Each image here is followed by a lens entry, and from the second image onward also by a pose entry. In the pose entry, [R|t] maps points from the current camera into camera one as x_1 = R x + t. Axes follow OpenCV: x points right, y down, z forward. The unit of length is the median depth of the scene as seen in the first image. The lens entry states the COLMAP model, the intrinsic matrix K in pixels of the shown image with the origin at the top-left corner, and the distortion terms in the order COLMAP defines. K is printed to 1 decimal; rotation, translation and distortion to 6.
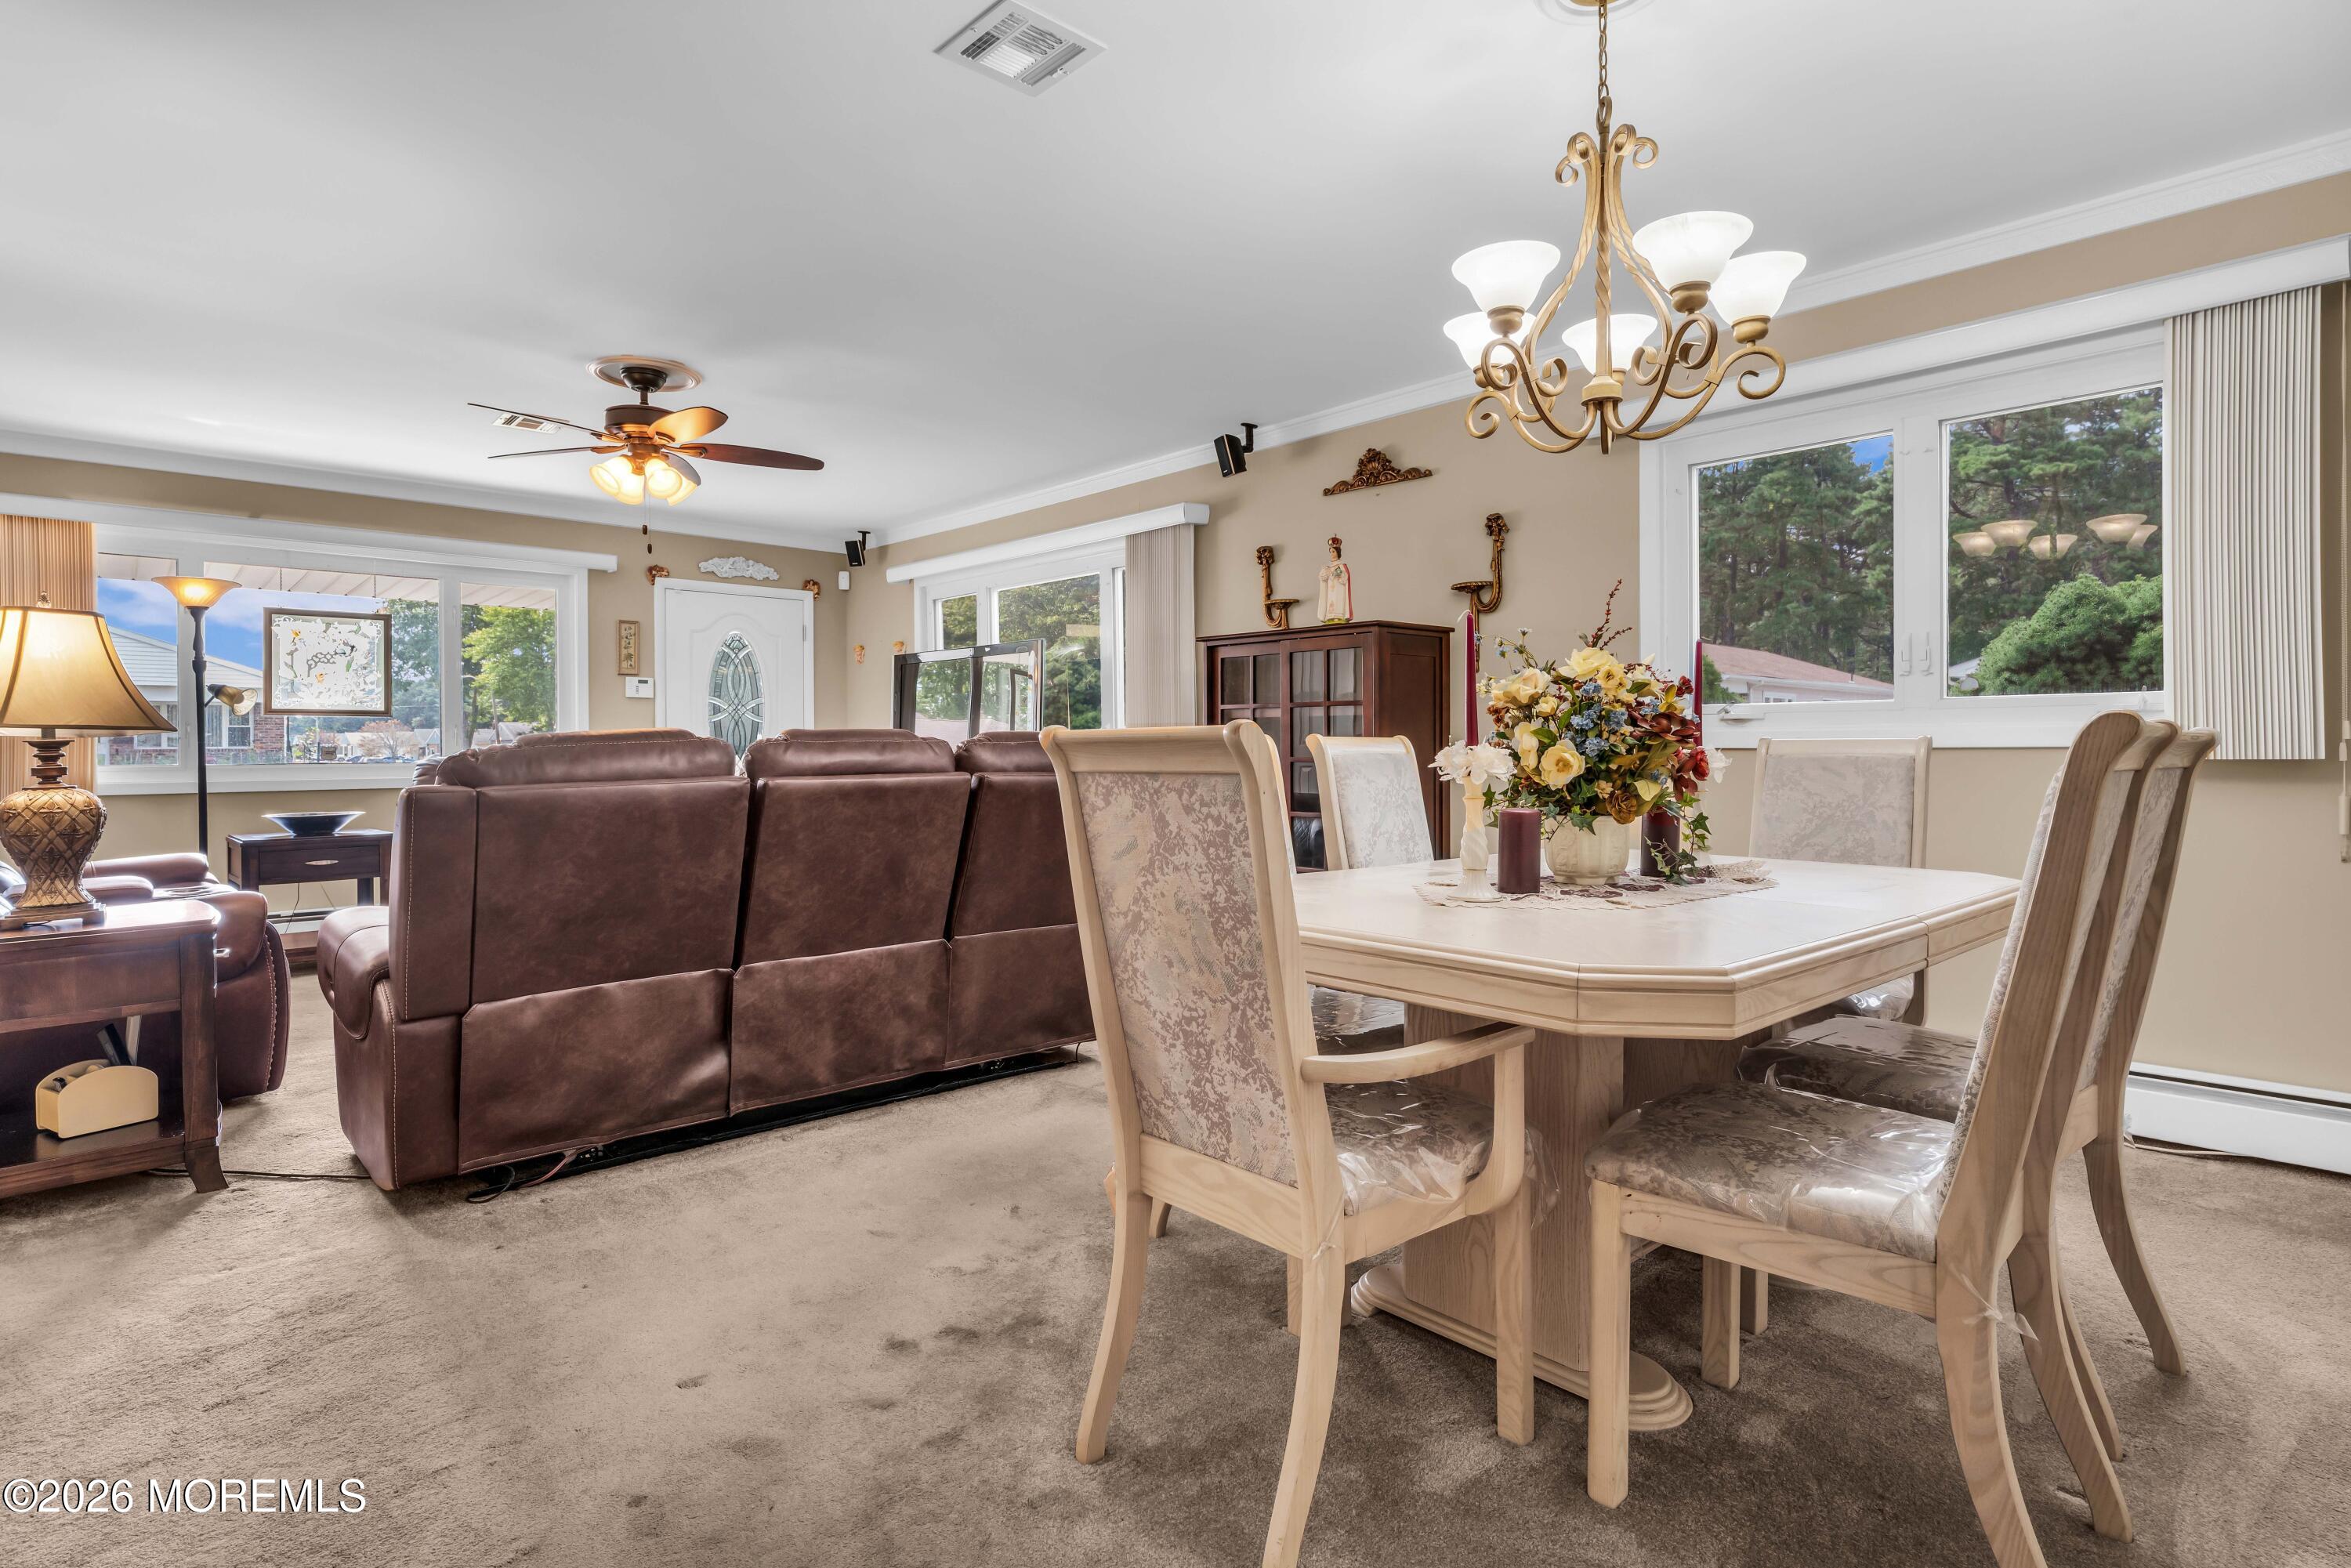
lens RADIAL K [[1141.1, 0, 1171.3], [0, 1141.1, 767.9], [0, 0, 1]] dist [-0.001387, -0.000874]
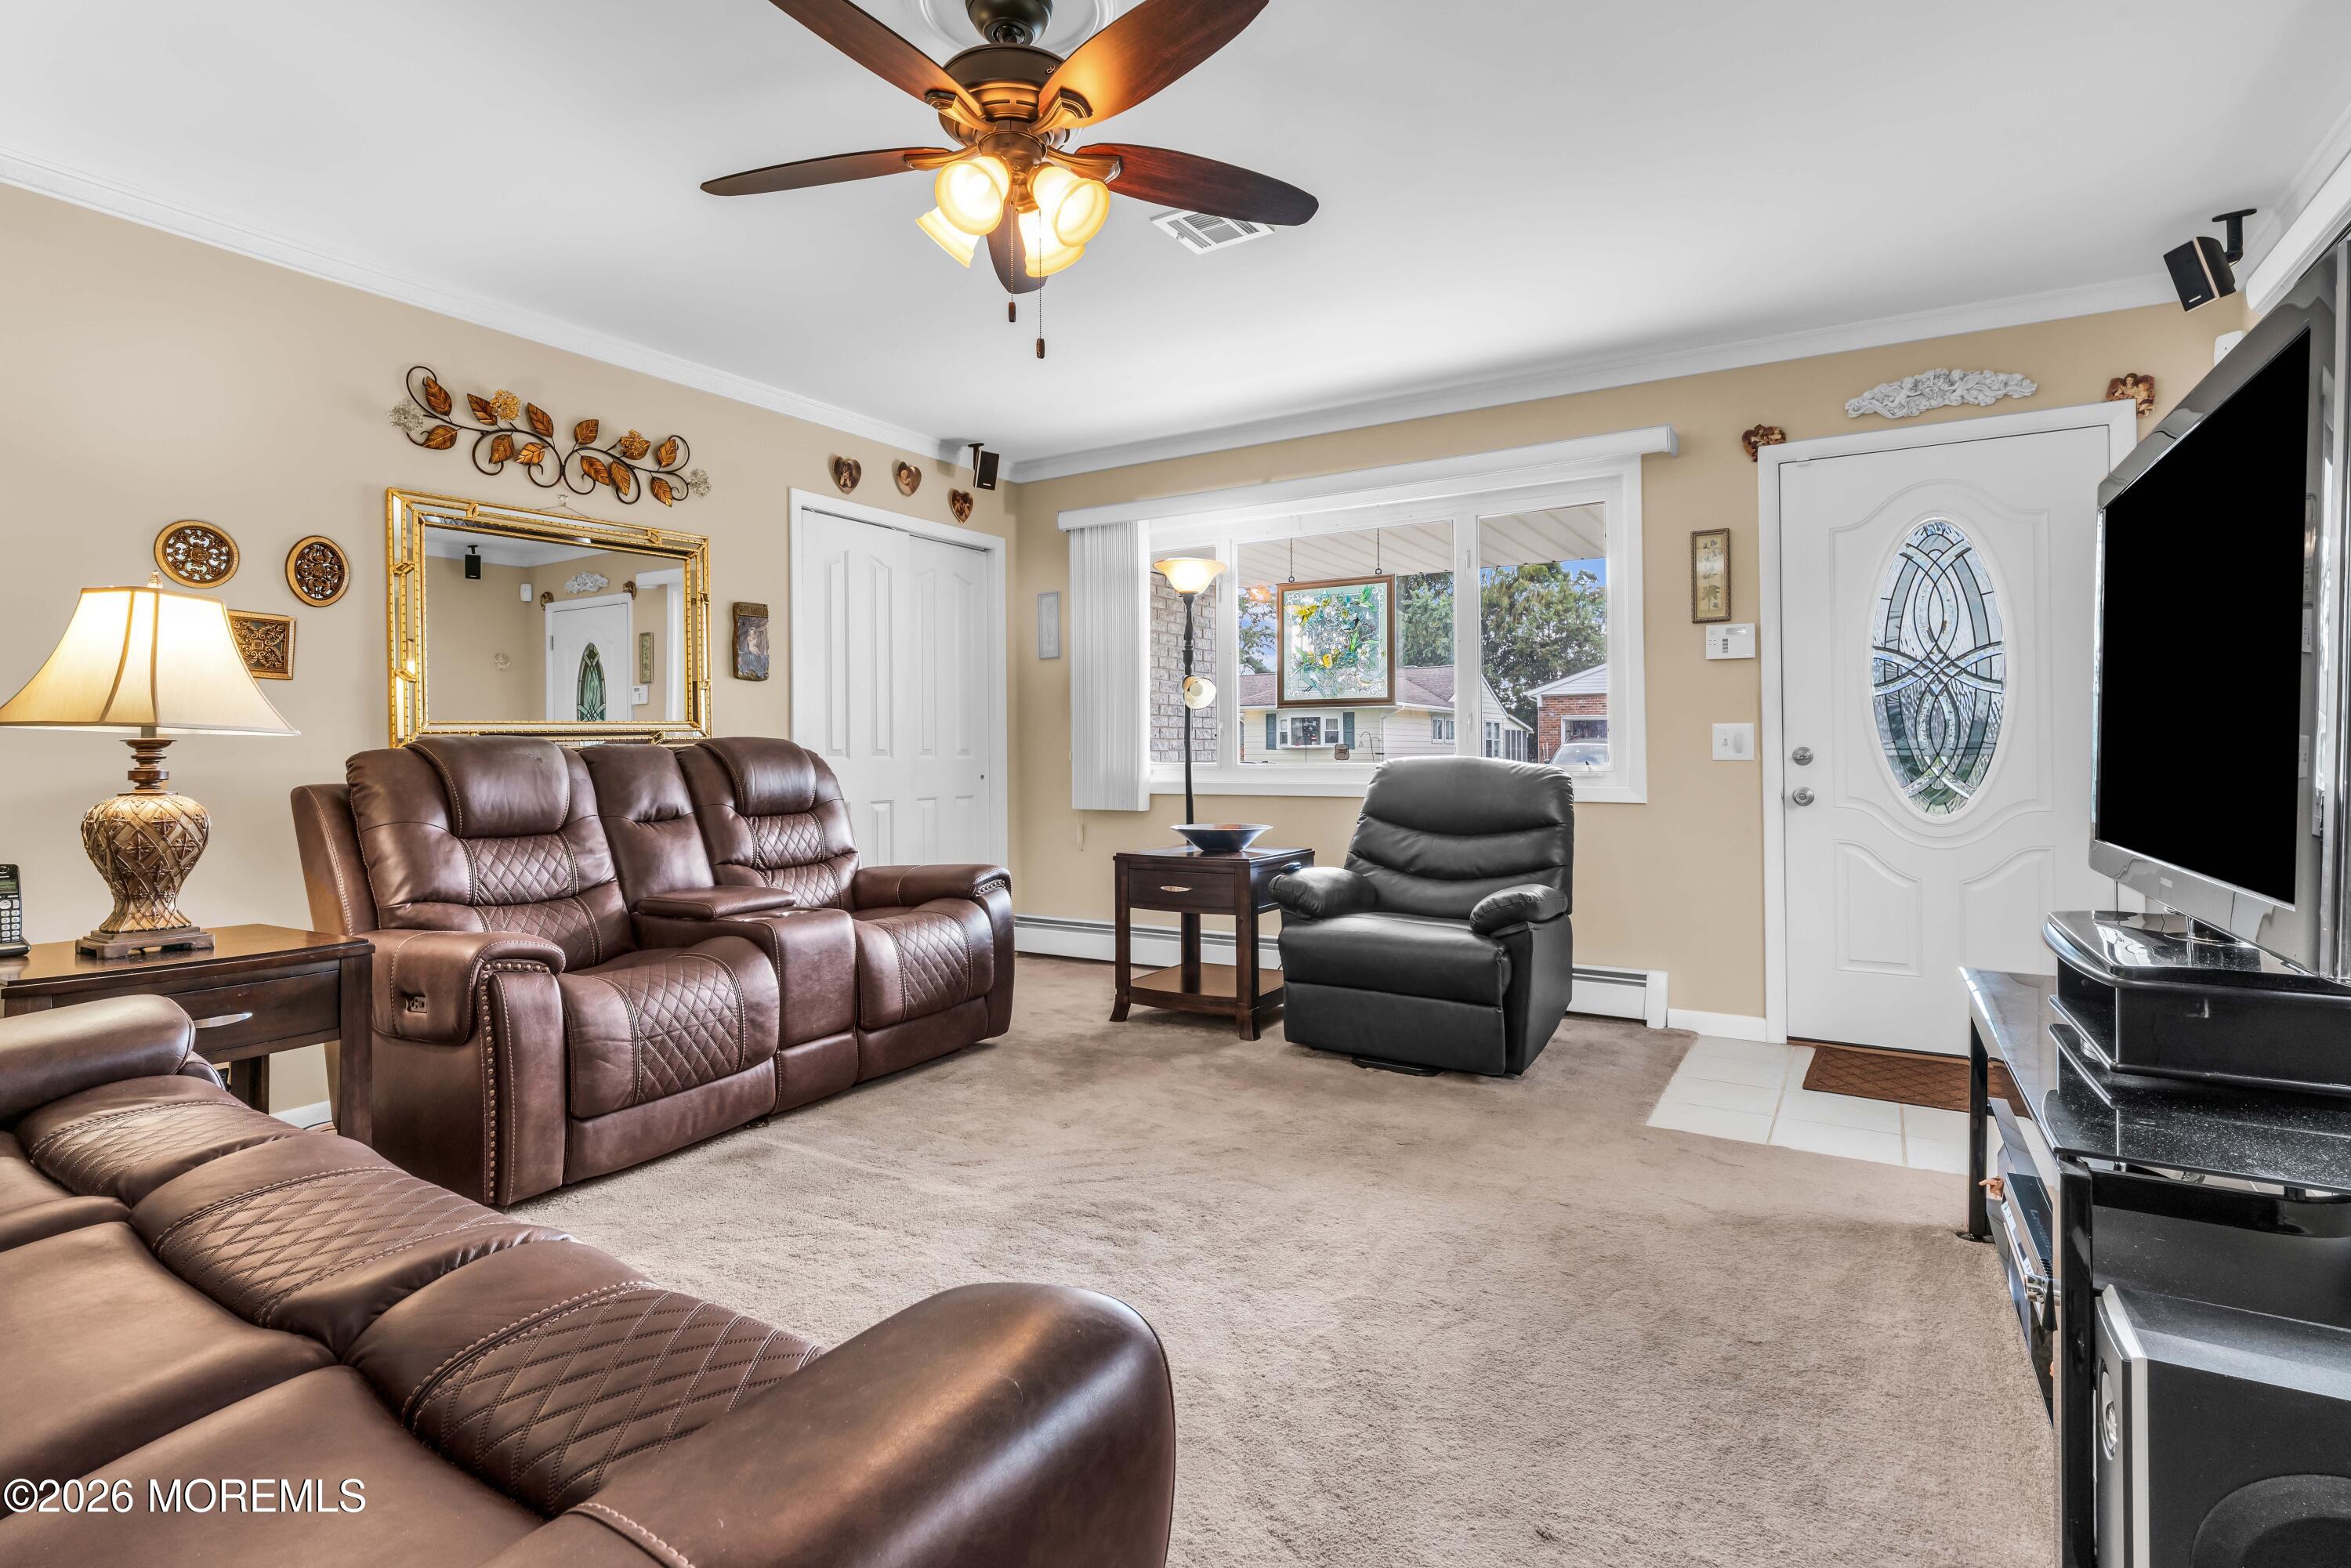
lens RADIAL K [[1146.3, 0, 1167.4], [0, 1146.3, 725.7], [0, 0, 1]] dist [-0.001793, -0.000898]
pose [[0.260246, -0.013924, -0.965442, 0.031481], [-0.015937, 0.999698, -0.018714, -0.014704], [0.965411, 0.020256, 0.259945, 0.730429]]
